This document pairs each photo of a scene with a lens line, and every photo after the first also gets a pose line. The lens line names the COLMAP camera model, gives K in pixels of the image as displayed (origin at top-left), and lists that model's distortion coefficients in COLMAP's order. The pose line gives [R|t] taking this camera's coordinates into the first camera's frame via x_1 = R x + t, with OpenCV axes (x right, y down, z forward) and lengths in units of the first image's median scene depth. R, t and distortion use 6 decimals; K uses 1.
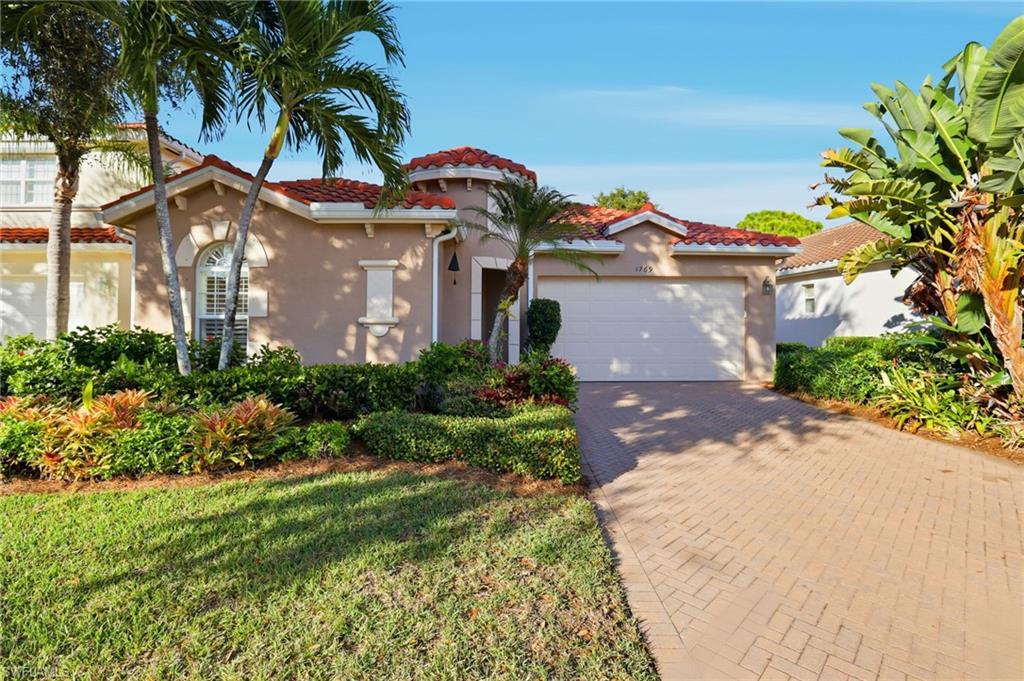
lens RADIAL K [[485.7, 0, 509.6], [0, 485.7, 326.5], [0, 0, 1]] dist [-0.030342, 0.001381]
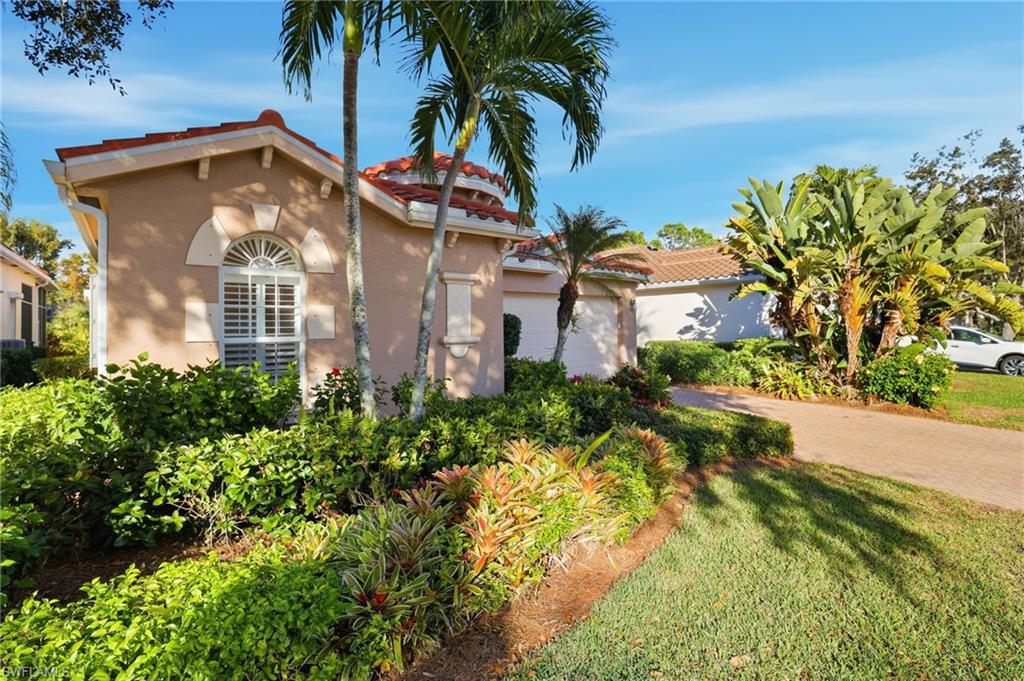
lens RADIAL K [[485.7, 0, 509.6], [0, 485.7, 326.5], [0, 0, 1]] dist [-0.030342, 0.001381]
pose [[0.797496, -0.009649, 0.603247, -0.731406], [0.015245, 0.999875, -0.004162, -0.034902], [-0.603132, 0.012516, 0.797544, 0.228011]]
